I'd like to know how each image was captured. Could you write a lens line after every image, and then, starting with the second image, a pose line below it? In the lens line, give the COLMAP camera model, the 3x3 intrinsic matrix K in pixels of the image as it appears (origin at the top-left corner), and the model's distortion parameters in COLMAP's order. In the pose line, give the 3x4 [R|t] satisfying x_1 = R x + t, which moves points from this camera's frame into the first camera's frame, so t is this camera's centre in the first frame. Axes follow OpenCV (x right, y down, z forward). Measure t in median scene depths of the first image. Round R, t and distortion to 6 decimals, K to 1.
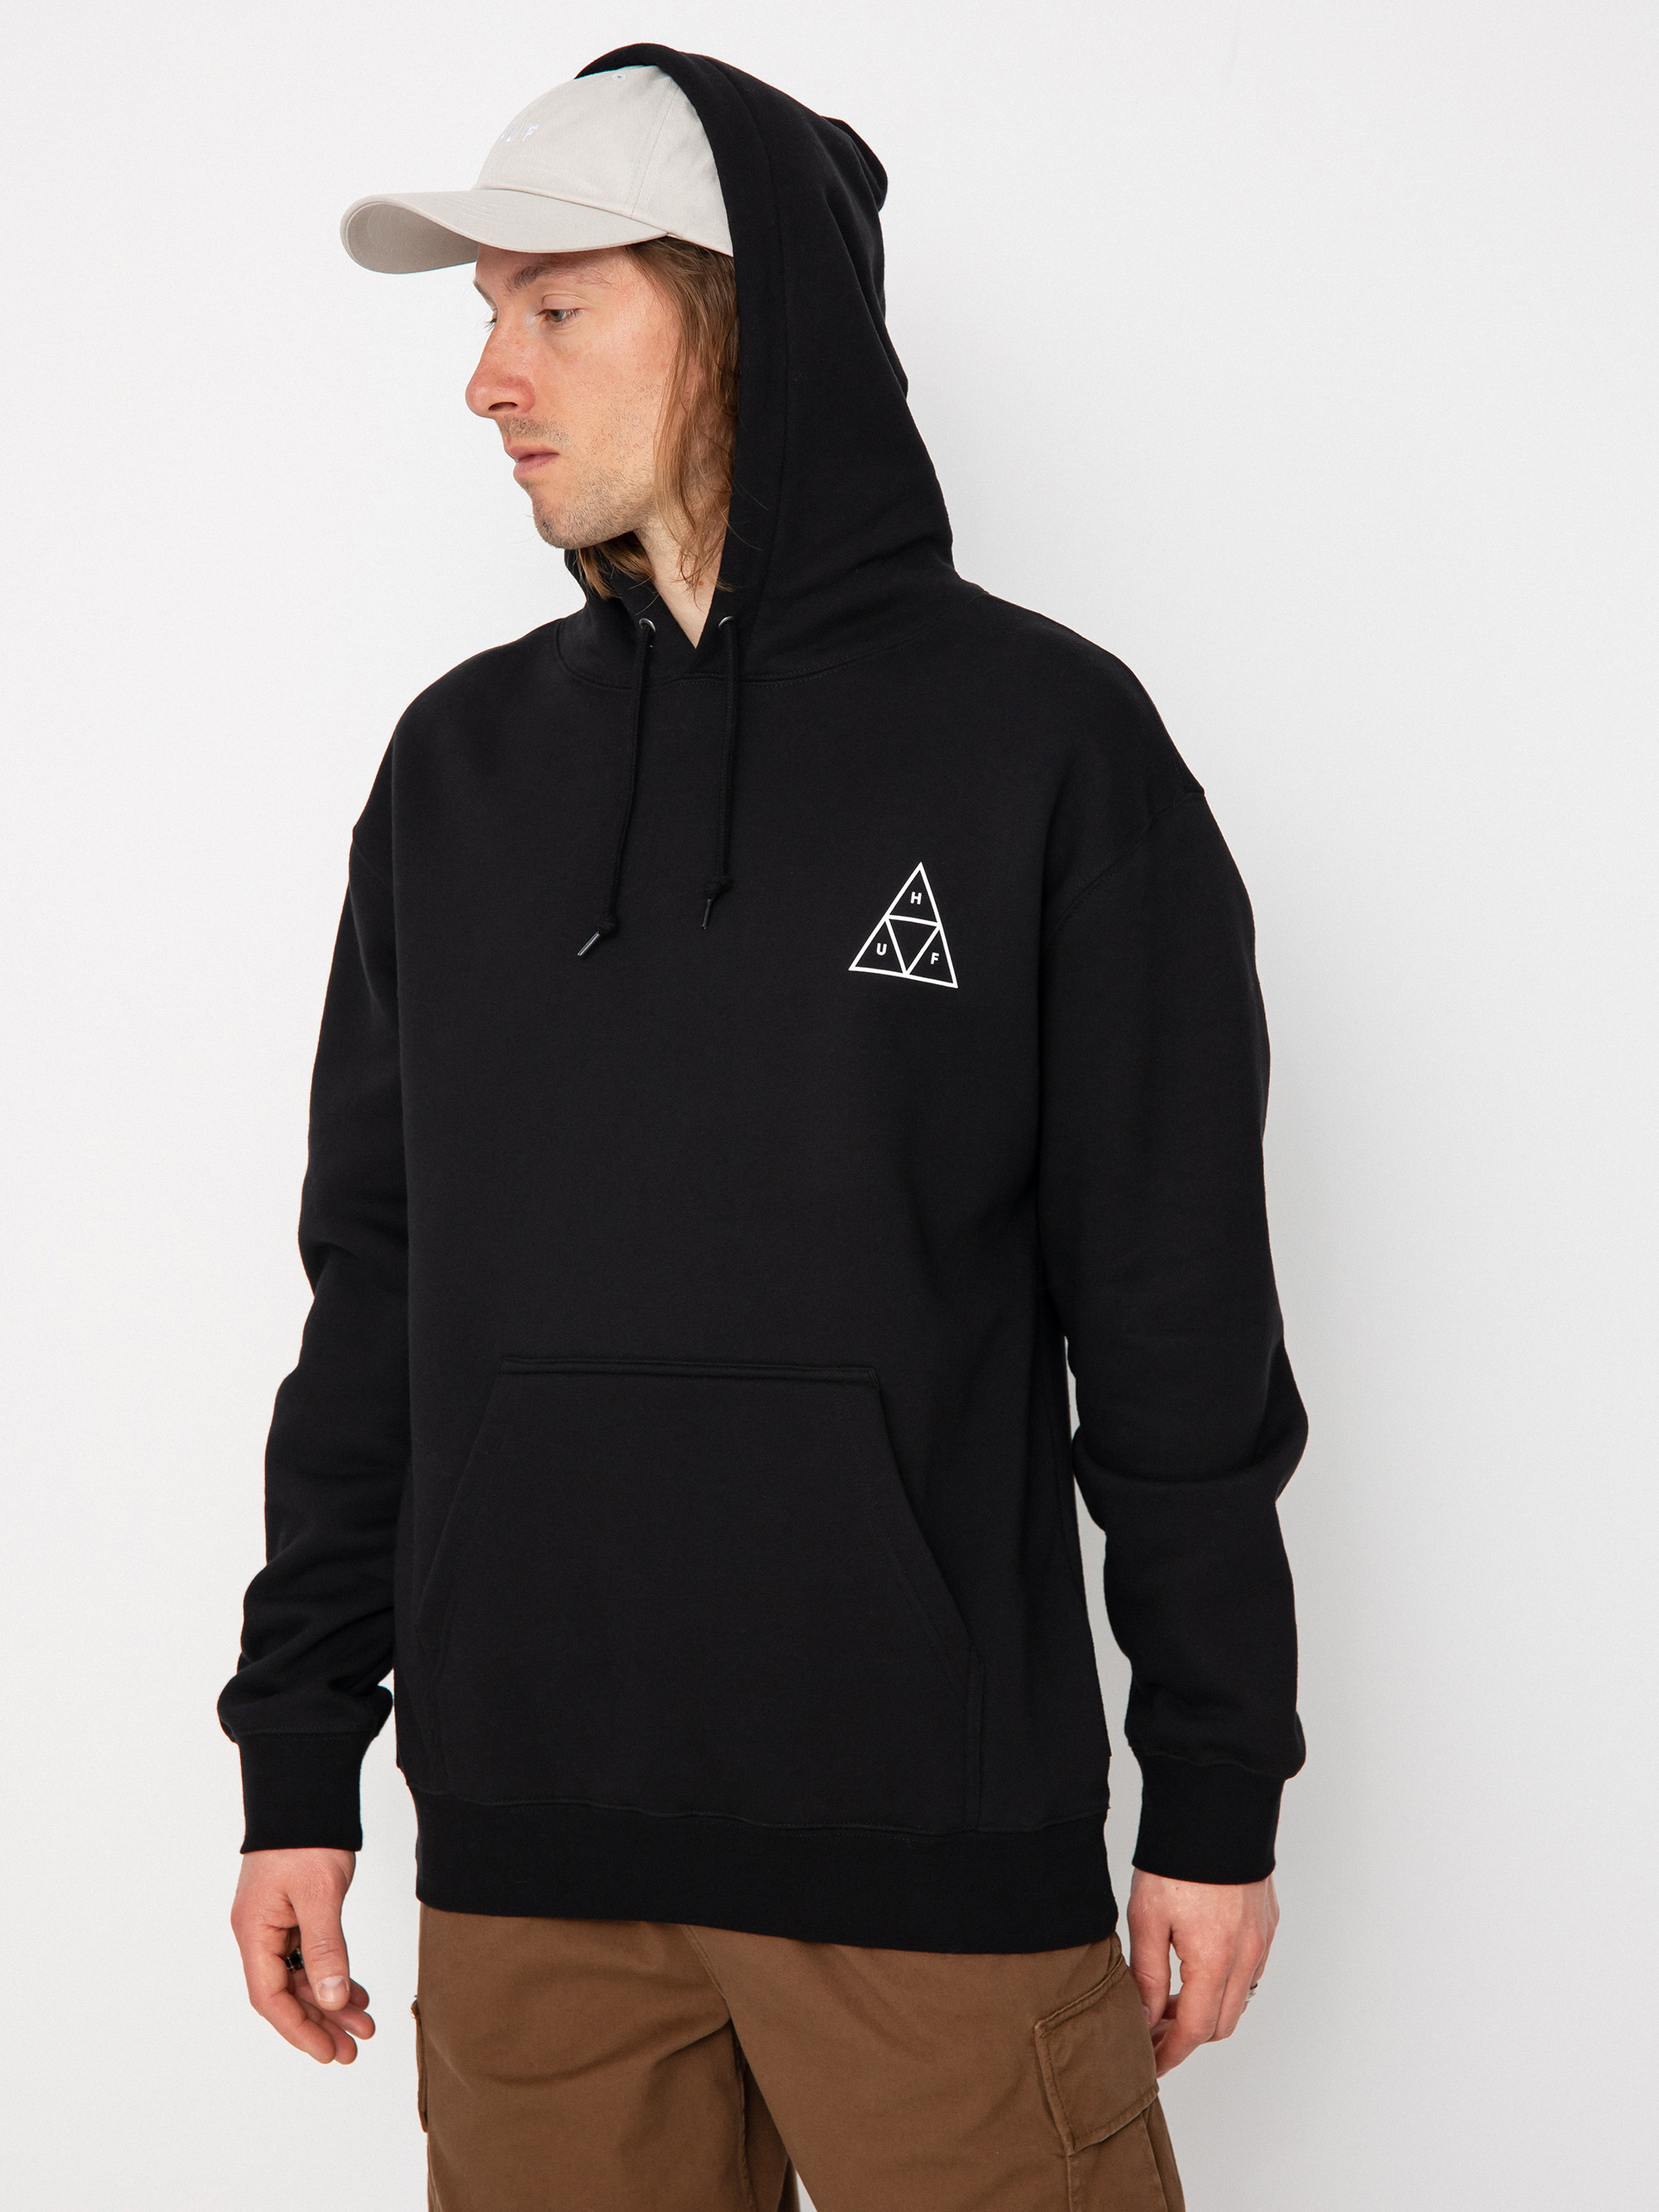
lens RADIAL K [[4340.3, 0, 830.7], [0, 4340.3, 1105.6], [0, 0, 1]] dist [-0.023433, 0.000000]
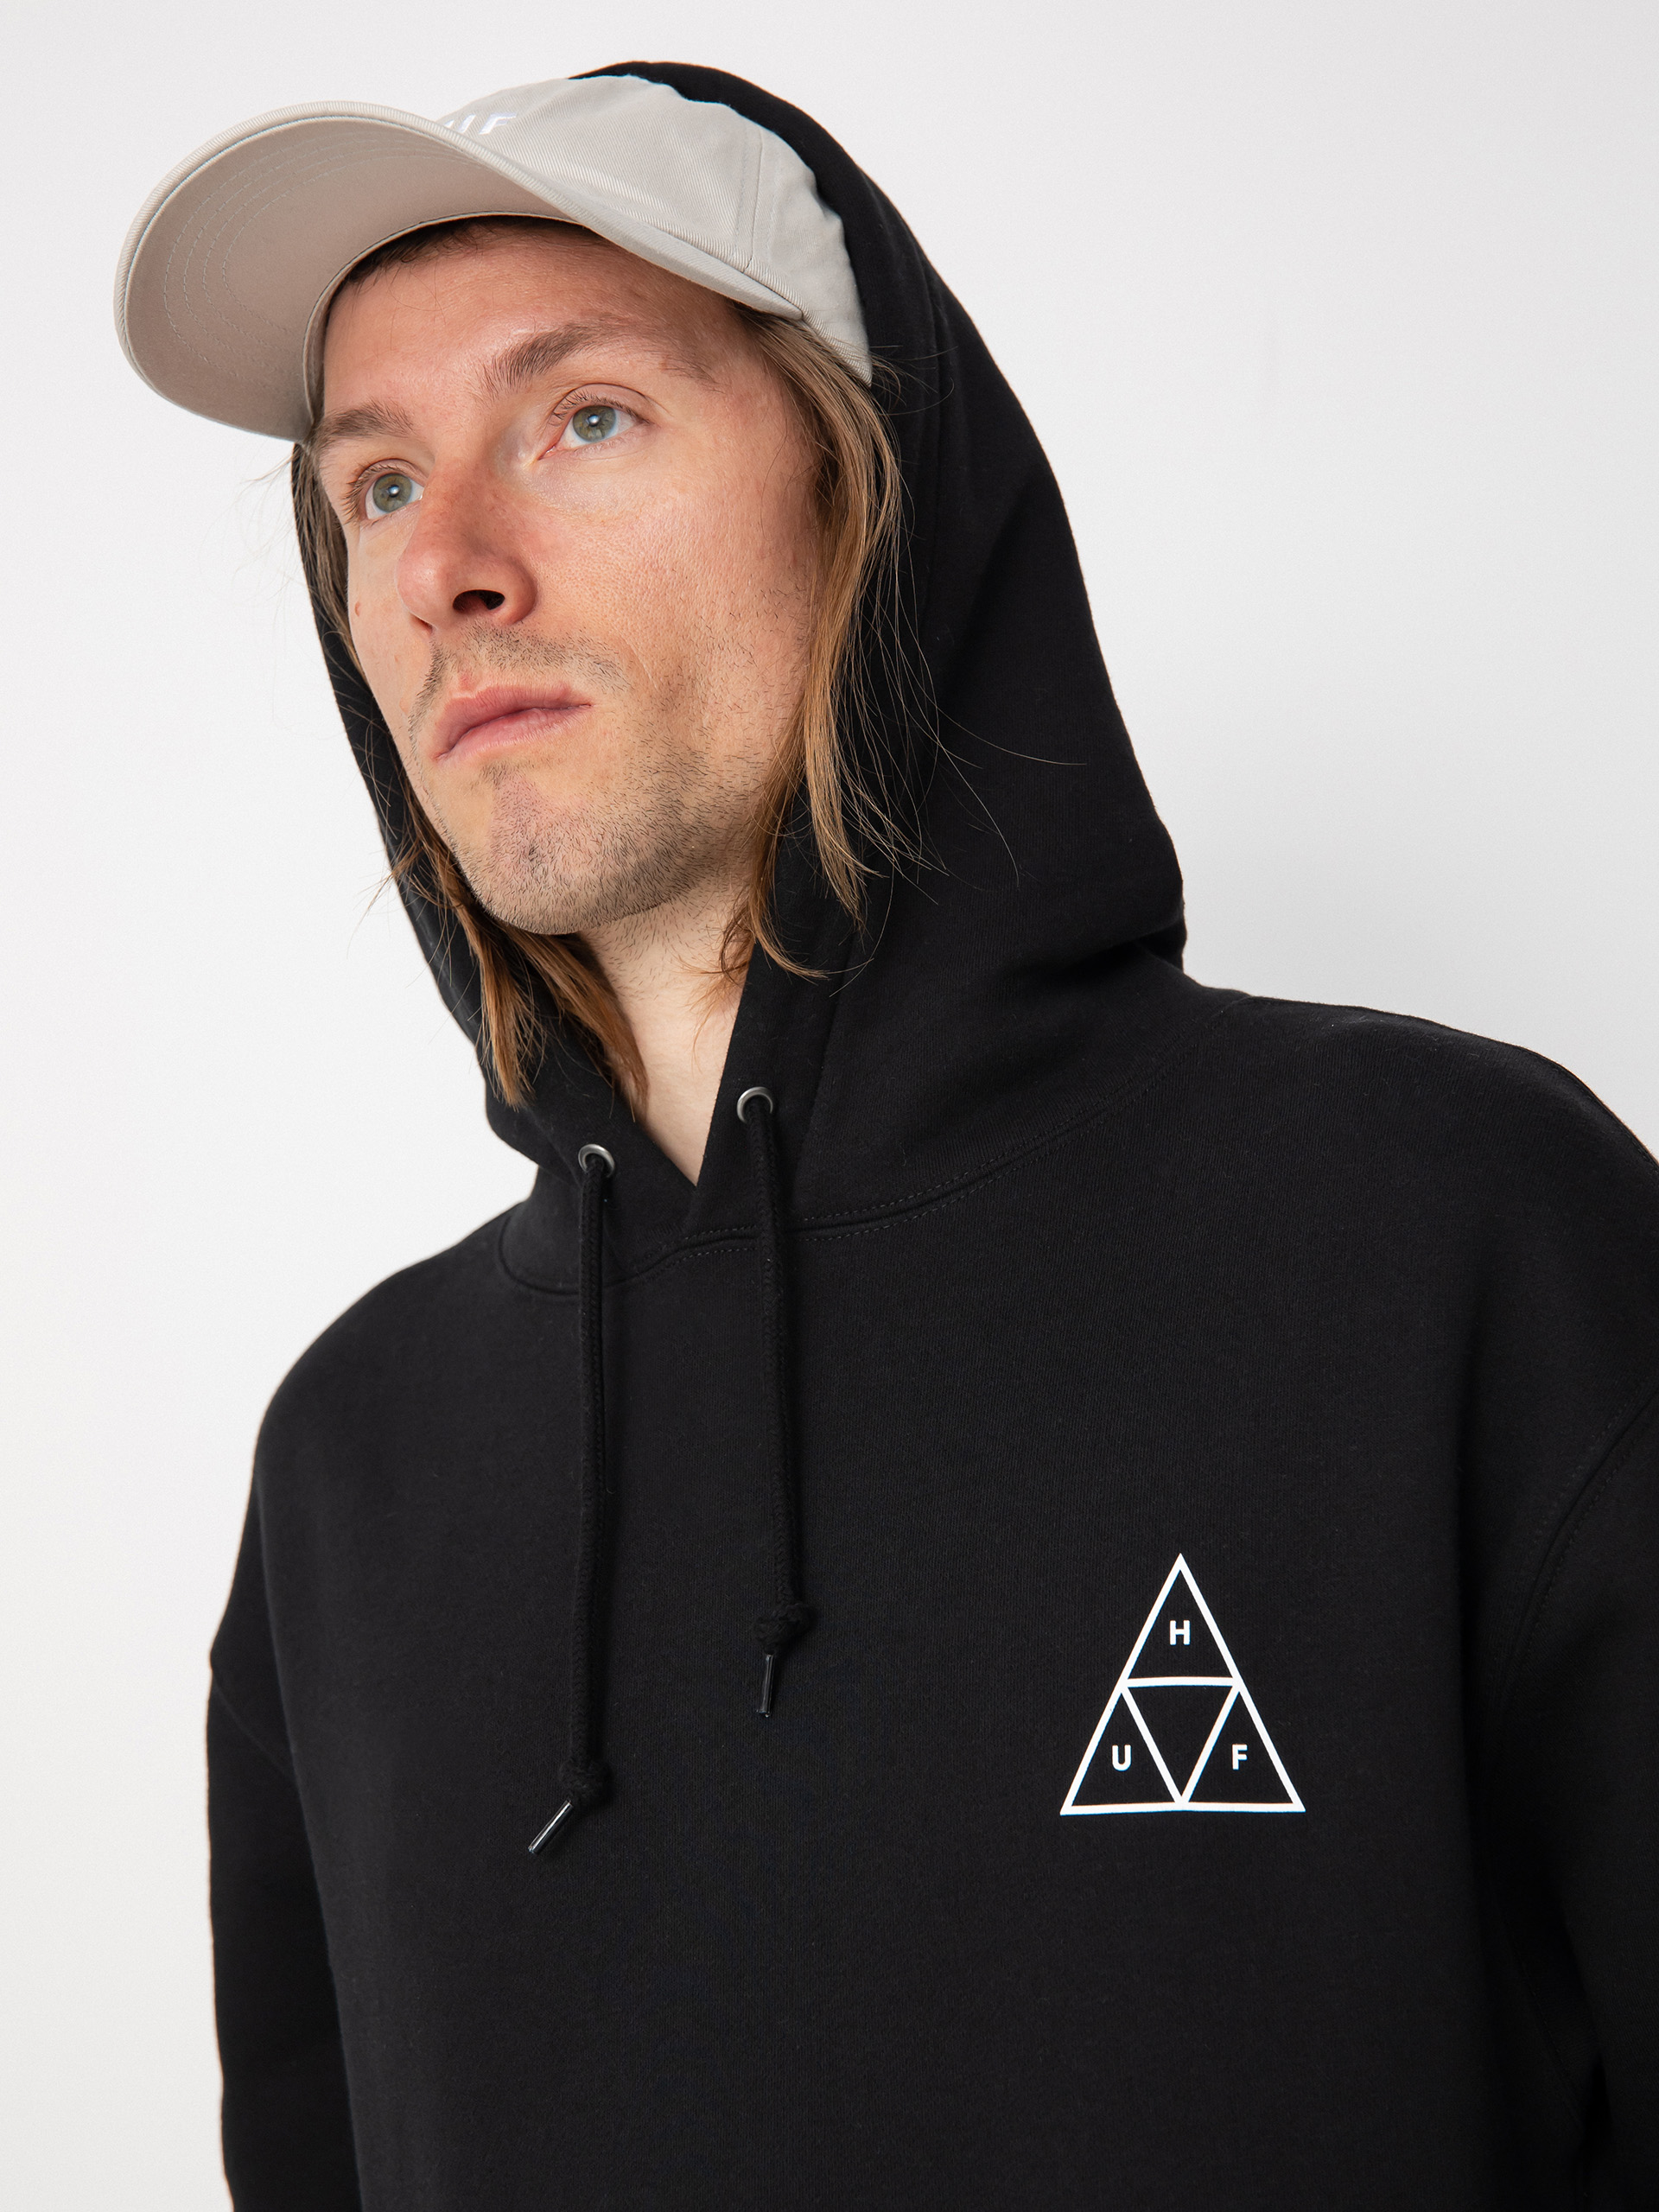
lens RADIAL K [[3858.3, 0, 823.6], [0, 3858.3, 1097.5], [0, 0, 1]] dist [1.055194, 0.000000]
pose [[0.993353, -0.115064, 0.003067, -0.015616], [0.111692, 0.957121, -0.267290, 0.010966], [0.027819, 0.265856, 0.963611, 0.540539]]
